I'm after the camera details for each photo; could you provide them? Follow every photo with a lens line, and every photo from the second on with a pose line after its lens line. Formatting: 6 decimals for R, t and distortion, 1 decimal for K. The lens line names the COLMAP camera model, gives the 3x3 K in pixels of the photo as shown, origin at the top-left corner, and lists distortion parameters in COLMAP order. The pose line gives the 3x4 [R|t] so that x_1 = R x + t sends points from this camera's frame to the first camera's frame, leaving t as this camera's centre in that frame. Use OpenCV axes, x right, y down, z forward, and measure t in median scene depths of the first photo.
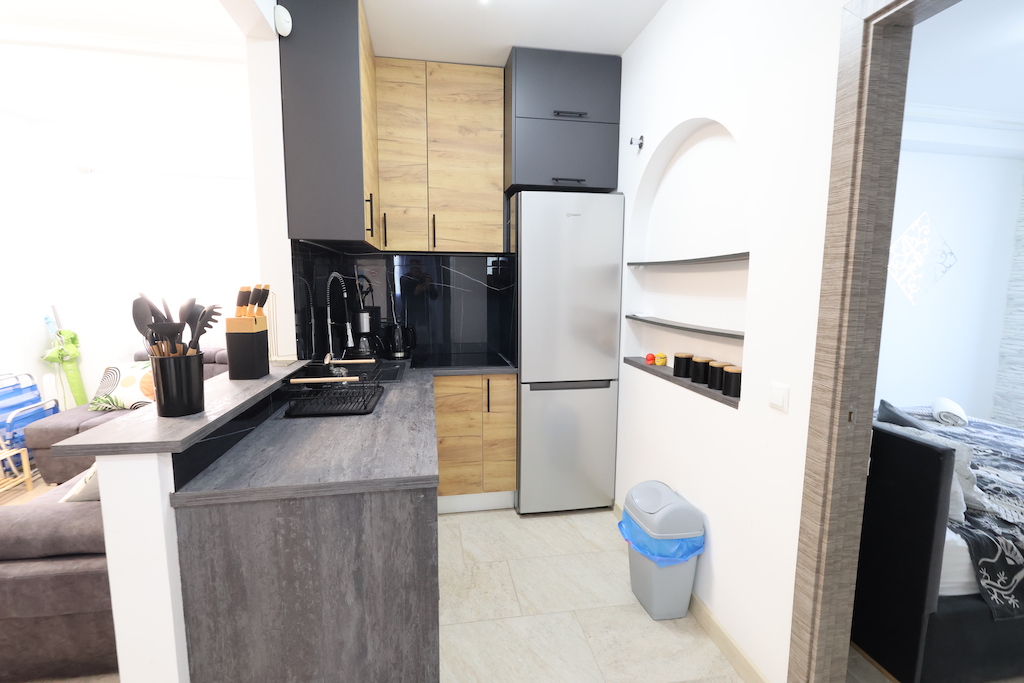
lens RADIAL K [[476.2, 0, 512.0], [0, 476.2, 341.5], [0, 0, 1]] dist [-0.001457, -0.000472]
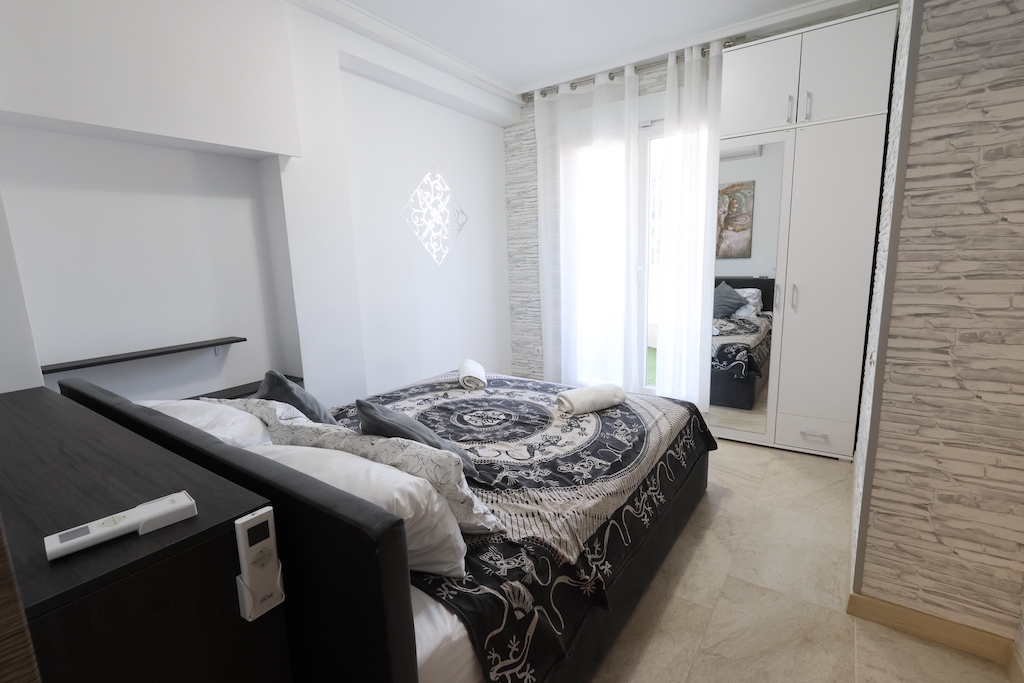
lens RADIAL K [[476.2, 0, 512.0], [0, 476.2, 341.5], [0, 0, 1]] dist [-0.001457, -0.000472]
pose [[0.705958, -0.151198, 0.691927, 0.390423], [0.122936, 0.988277, 0.090527, 0.010794], [-0.697503, 0.021155, 0.716270, 0.318036]]
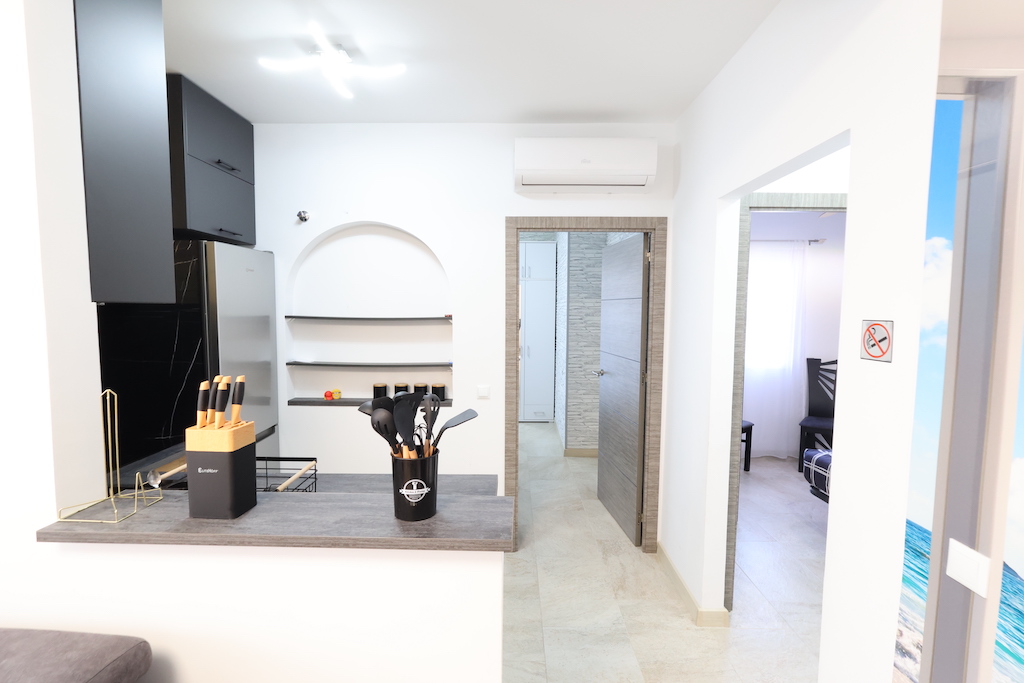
lens RADIAL K [[473.1, 0, 512.0], [0, 473.1, 341.5], [0, 0, 1]] dist [-0.000232, -0.000227]
pose [[0.177197, -0.075564, 0.981270, -0.727495], [0.116453, 0.991654, 0.055334, -0.101992], [-0.977261, 0.104467, 0.184518, 0.274446]]
